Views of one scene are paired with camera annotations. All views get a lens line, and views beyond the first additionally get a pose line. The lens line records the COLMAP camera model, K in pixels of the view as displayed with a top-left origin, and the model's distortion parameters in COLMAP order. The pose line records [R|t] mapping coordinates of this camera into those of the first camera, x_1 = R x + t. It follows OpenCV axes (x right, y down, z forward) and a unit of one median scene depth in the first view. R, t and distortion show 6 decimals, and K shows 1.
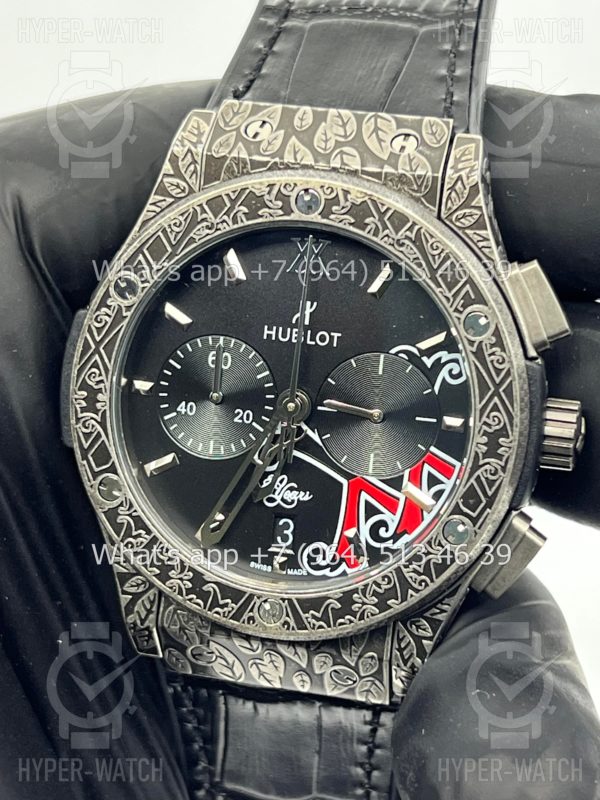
lens RADIAL K [[1842.2, 0, 315.1], [0, 1842.2, 394.5], [0, 0, 1]] dist [0.226041, 0.000000]
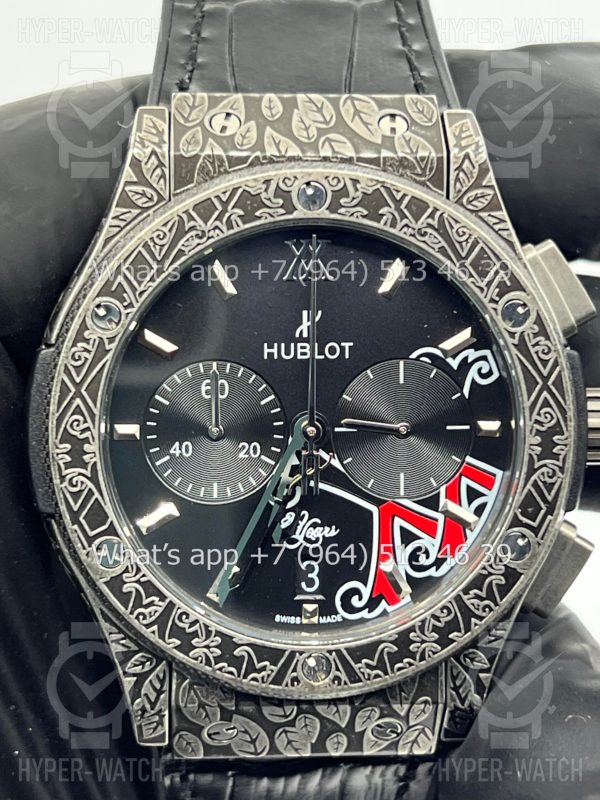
lens RADIAL K [[1842.2, 0, 299.6], [0, 1842.2, 397.0], [0, 0, 1]] dist [0.226041, 0.000000]
pose [[0.952783, -0.113857, 0.281497, -0.261757], [0.122183, 0.992433, -0.012143, 0.000448], [-0.277984, 0.045964, 0.959485, 0.158968]]
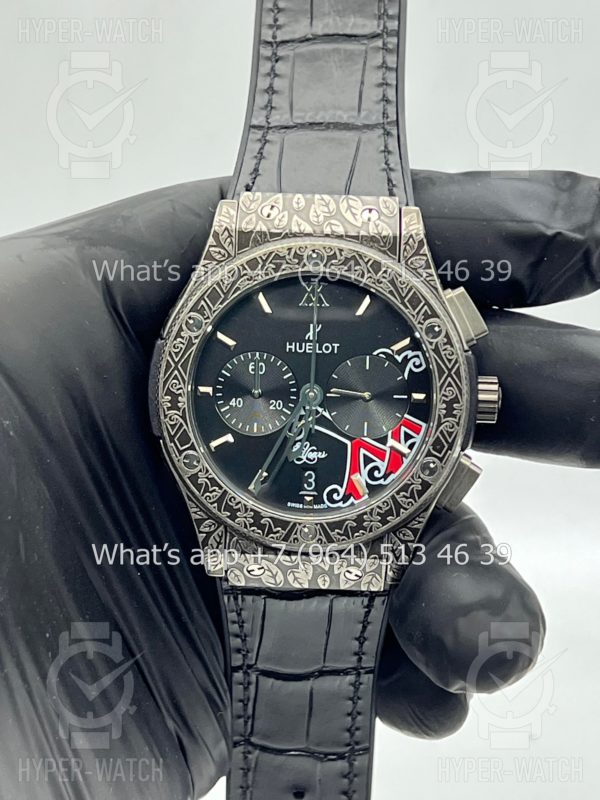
lens RADIAL K [[1842.2, 0, 305.7], [0, 1842.2, 400.6], [0, 0, 1]] dist [0.226041, 0.000000]
pose [[0.981431, -0.079316, 0.174649, -0.277218], [0.080454, 0.996758, 0.000567, 0.009721], [-0.174127, 0.013495, 0.984631, -0.467867]]
